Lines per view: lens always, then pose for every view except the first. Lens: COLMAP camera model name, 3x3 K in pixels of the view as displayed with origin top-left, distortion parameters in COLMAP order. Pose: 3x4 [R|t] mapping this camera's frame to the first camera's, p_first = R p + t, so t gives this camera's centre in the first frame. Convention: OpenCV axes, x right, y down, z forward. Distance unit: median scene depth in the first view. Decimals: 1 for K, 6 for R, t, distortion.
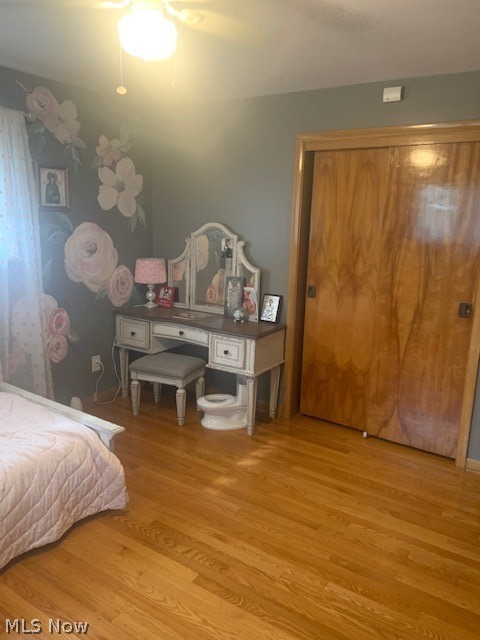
lens RADIAL K [[482.2, 0, 244.5], [0, 482.2, 316.3], [0, 0, 1]] dist [0.108311, -0.137670]
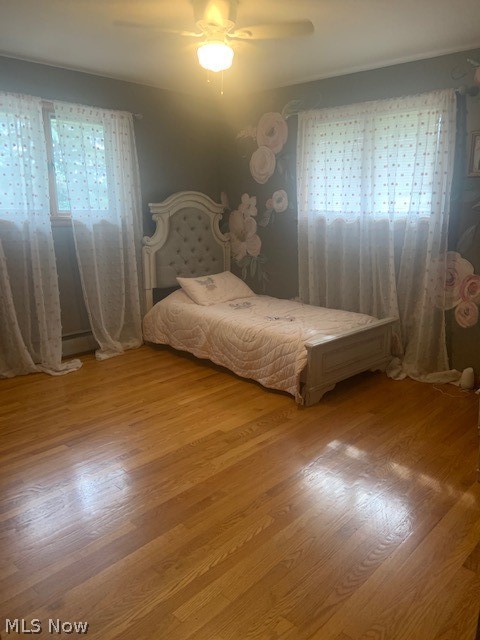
lens RADIAL K [[482.2, 0, 244.5], [0, 482.2, 316.3], [0, 0, 1]] dist [0.108311, -0.137670]
pose [[-0.210524, 0.182936, -0.960320, 1.088488], [-0.199568, 0.953606, 0.225407, -0.105226], [0.957002, 0.239103, -0.164249, 1.123031]]
